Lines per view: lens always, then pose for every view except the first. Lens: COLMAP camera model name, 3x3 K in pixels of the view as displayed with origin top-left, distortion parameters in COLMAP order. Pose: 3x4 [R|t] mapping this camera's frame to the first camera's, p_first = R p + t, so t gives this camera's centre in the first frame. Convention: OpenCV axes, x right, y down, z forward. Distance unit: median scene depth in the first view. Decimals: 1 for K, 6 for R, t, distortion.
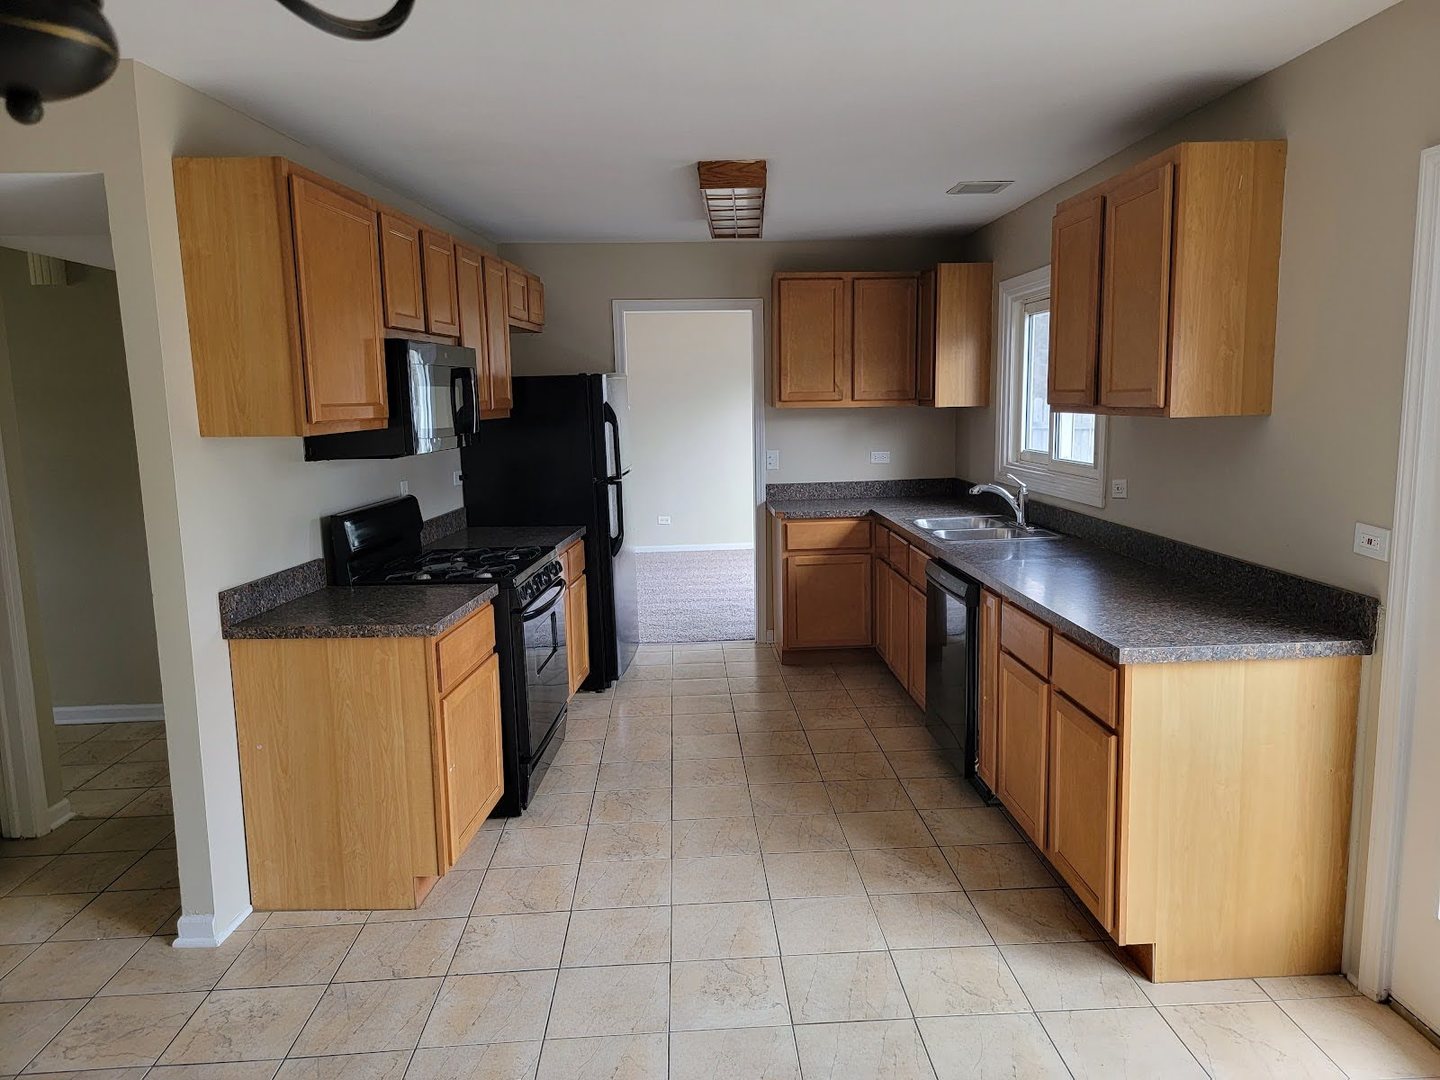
lens RADIAL K [[997.2, 0, 726.5], [0, 997.2, 547.3], [0, 0, 1]] dist [0.080029, -0.061601]
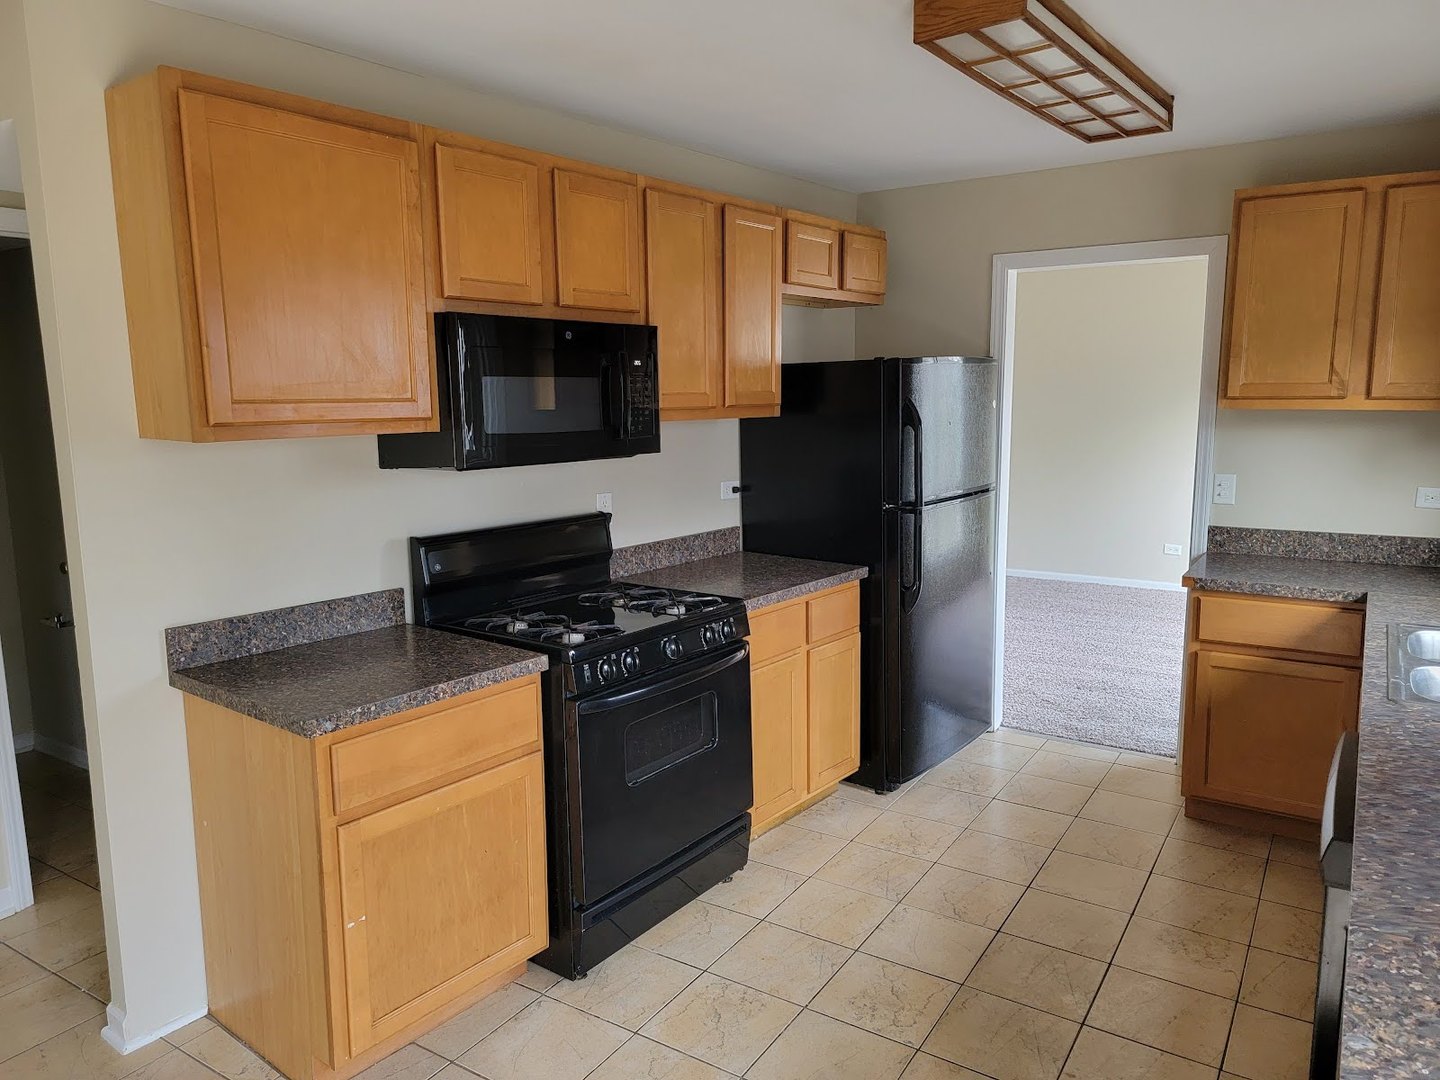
lens RADIAL K [[997.2, 0, 720.7], [0, 997.2, 539.1], [0, 0, 1]] dist [0.080029, -0.061601]
pose [[0.813195, 0.099304, -0.573457, 0.187679], [-0.095710, 0.994739, 0.036533, -0.057689], [0.574068, 0.025177, 0.818421, 0.338987]]
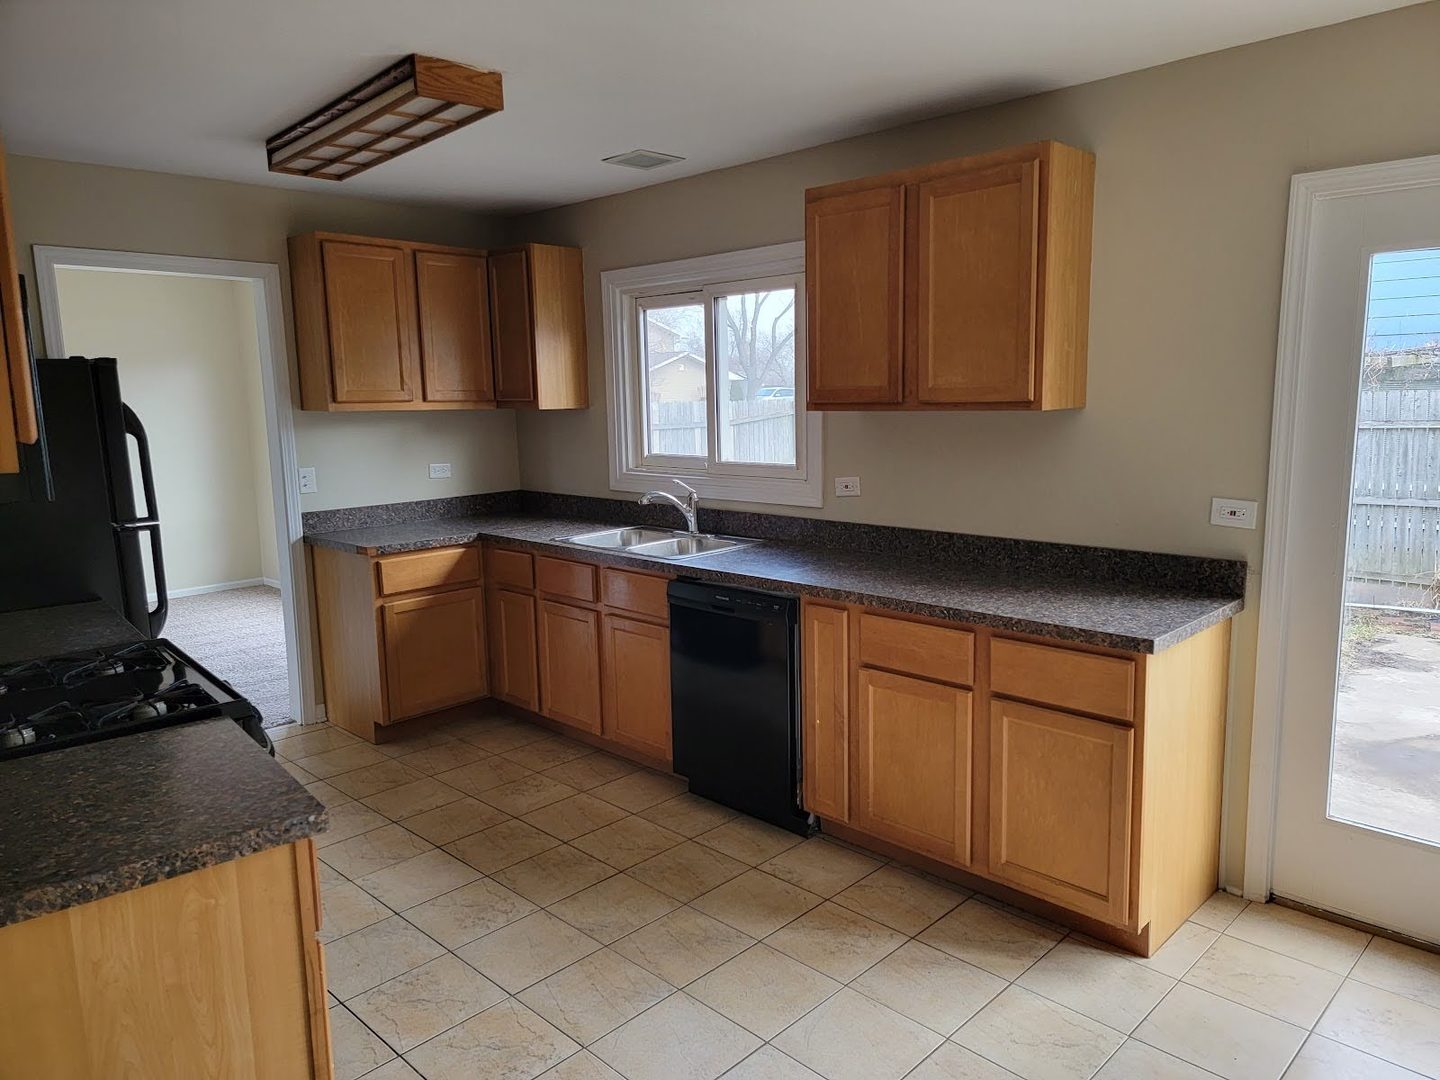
lens RADIAL K [[997.2, 0, 738.4], [0, 997.2, 552.1], [0, 0, 1]] dist [0.080029, -0.061601]
pose [[0.736657, -0.105308, 0.668017, -0.272231], [0.107755, 0.993459, 0.037784, -0.032335], [-0.667626, 0.044149, 0.743186, 0.255763]]
